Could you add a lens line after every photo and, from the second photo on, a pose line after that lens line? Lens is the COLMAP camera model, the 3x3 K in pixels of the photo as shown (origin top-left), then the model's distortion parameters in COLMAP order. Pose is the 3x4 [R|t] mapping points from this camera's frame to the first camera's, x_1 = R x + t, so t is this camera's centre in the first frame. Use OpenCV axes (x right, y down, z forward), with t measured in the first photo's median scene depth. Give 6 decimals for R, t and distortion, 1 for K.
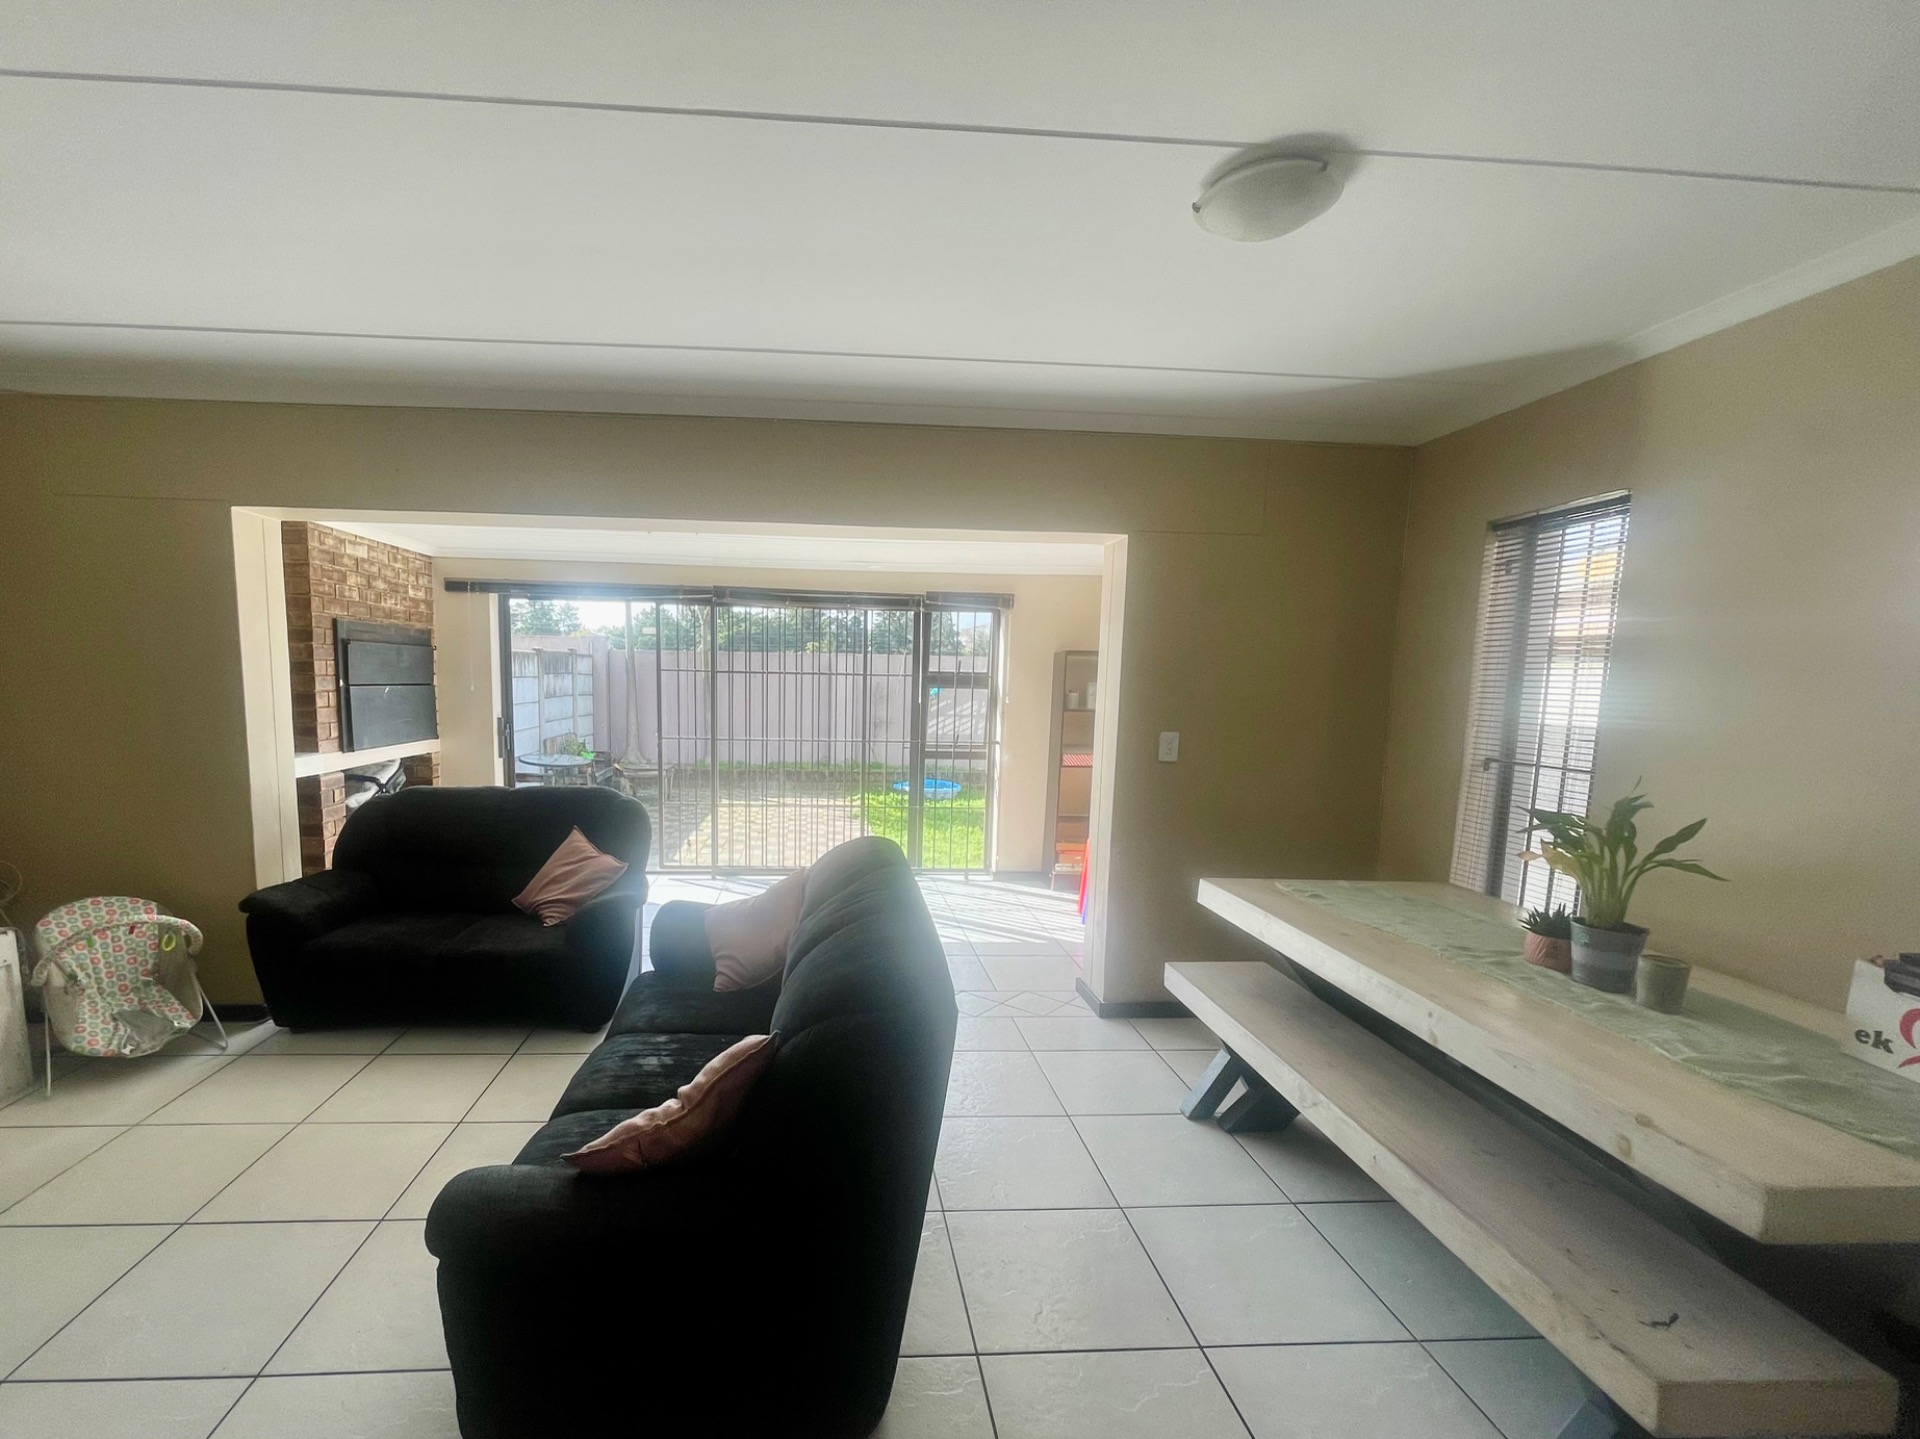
lens RADIAL K [[836.2, 0, 872.8], [0, 836.2, 791.9], [0, 0, 1]] dist [0.000014, 0.001082]
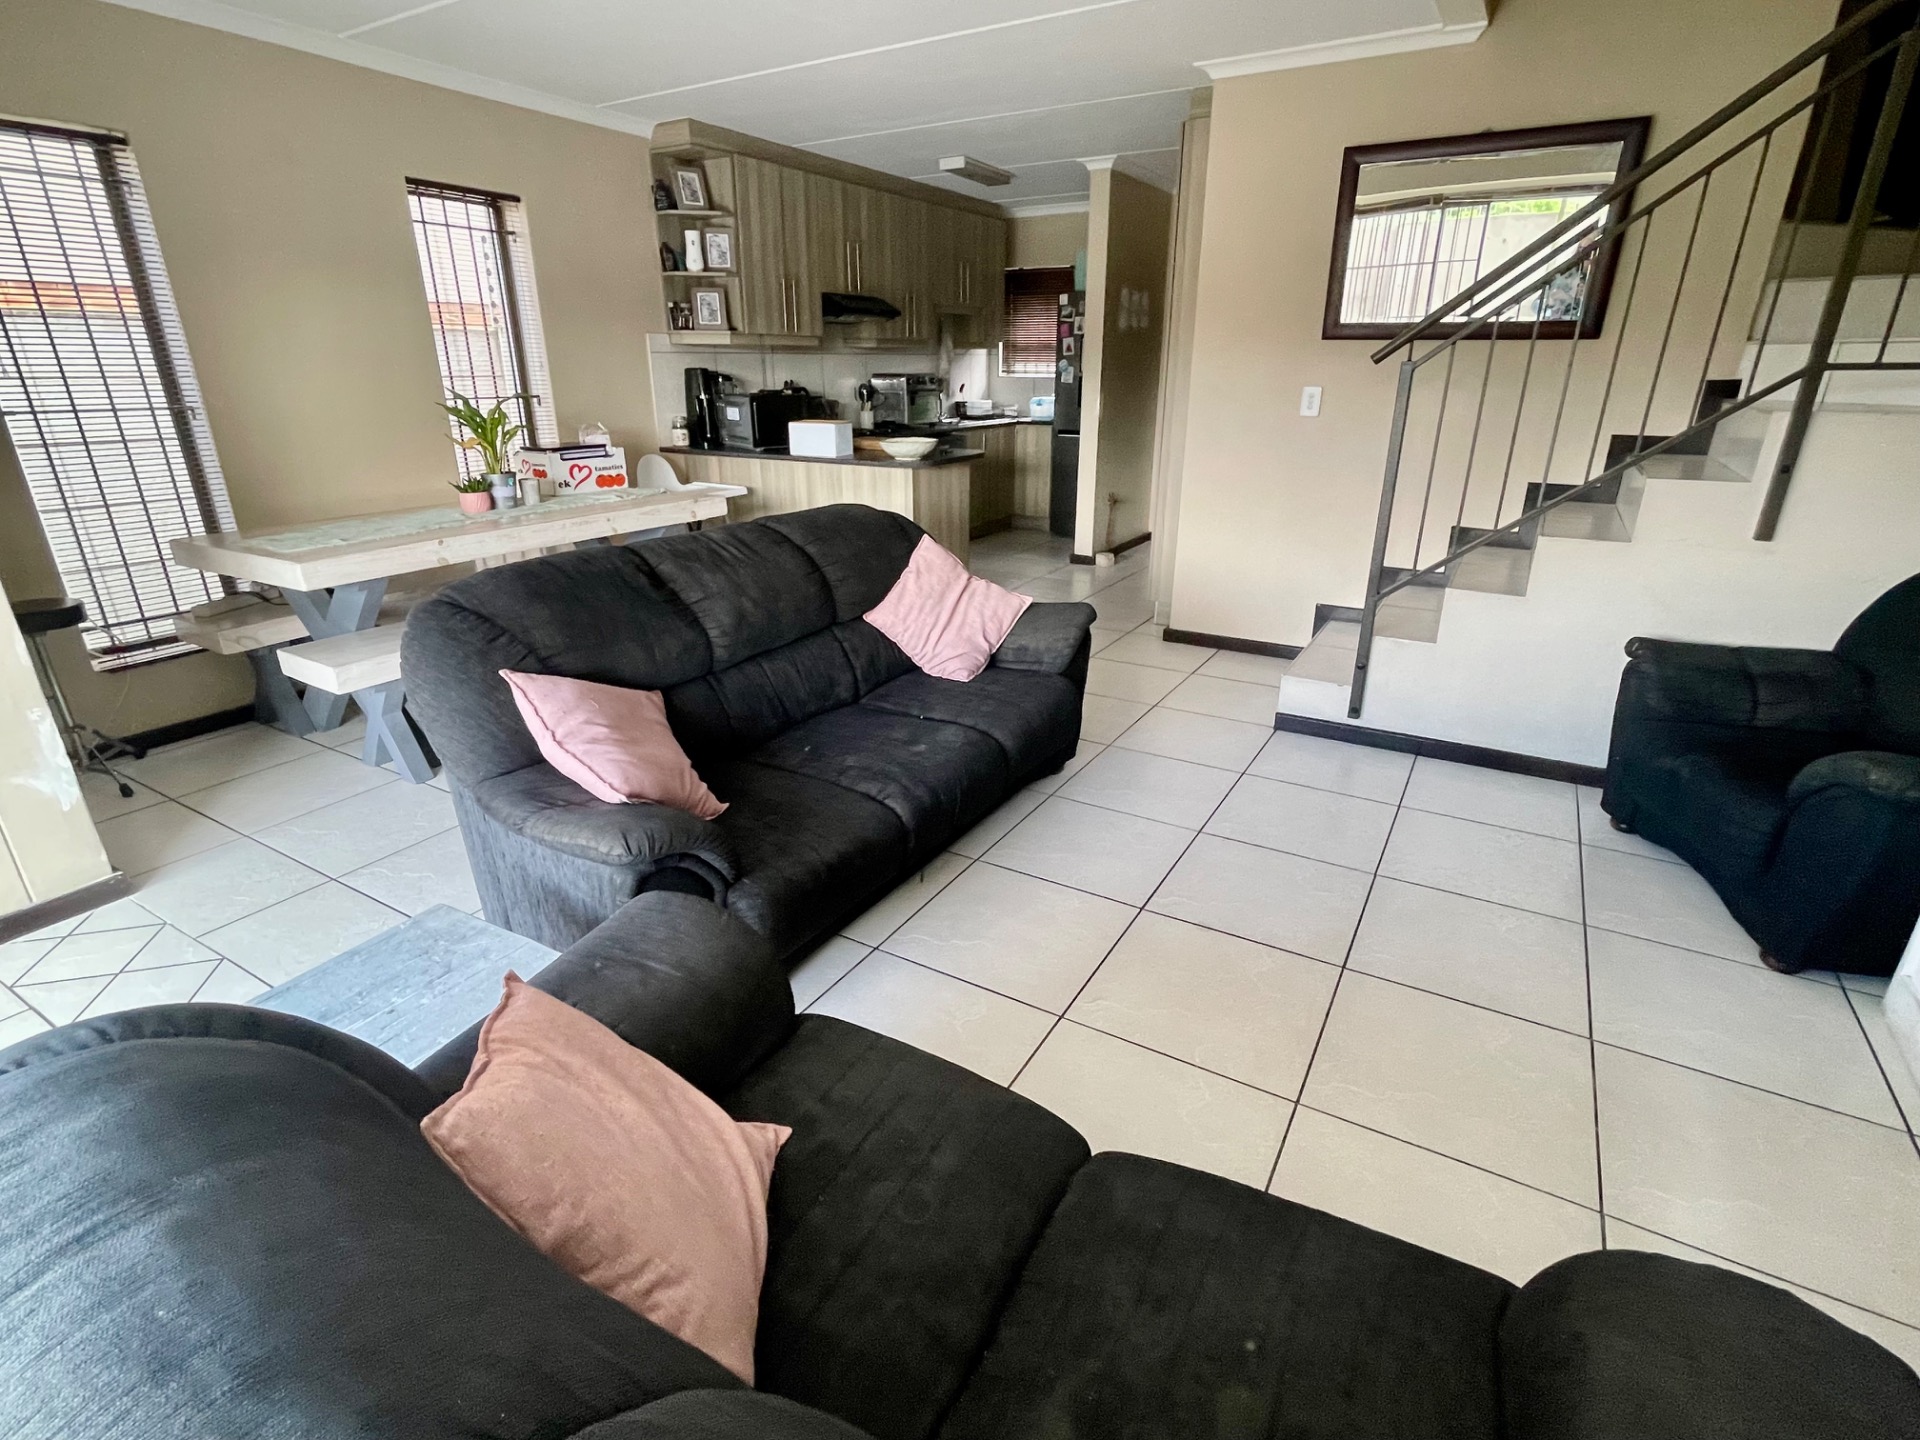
lens RADIAL K [[927.3, 0, 961.6], [0, 927.3, 719.6], [0, 0, 1]] dist [-0.003262, -0.000181]
pose [[-0.824693, -0.221835, 0.520260, -0.550212], [0.061196, 0.879470, 0.472004, -0.127652], [-0.562260, 0.421096, -0.711718, 1.068165]]
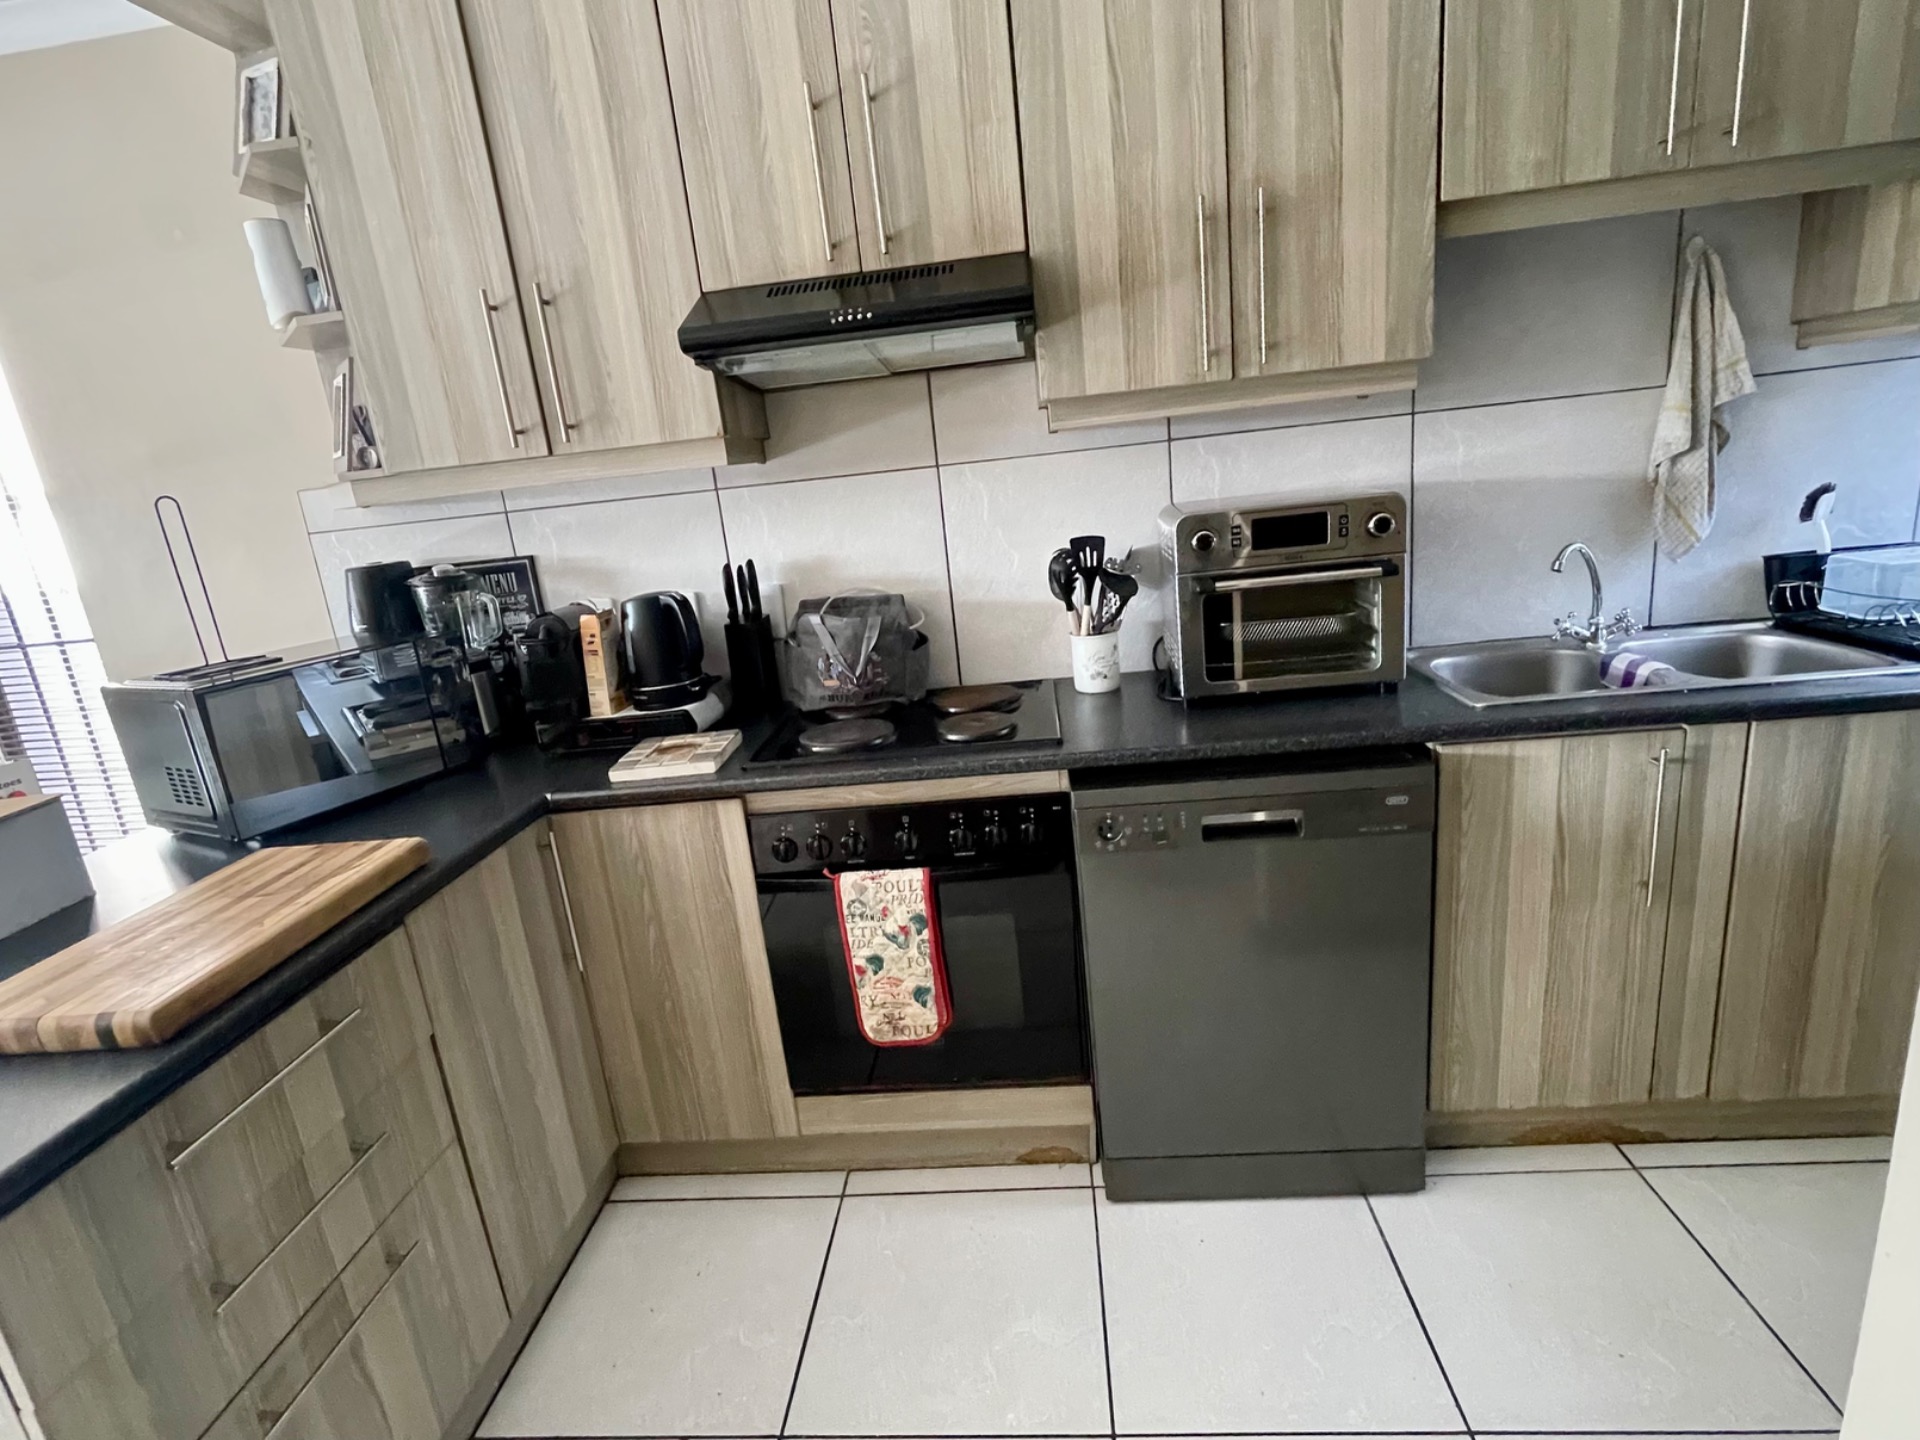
lens RADIAL K [[977.3, 0, 947.7], [0, 977.3, 716.8], [0, 0, 1]] dist [0.001609, -0.003031]
pose [[0.149583, -0.286823, 0.946233, 0.085305], [0.242192, 0.938475, 0.246185, 0.062291], [-0.958628, 0.192345, 0.209847, -0.344731]]
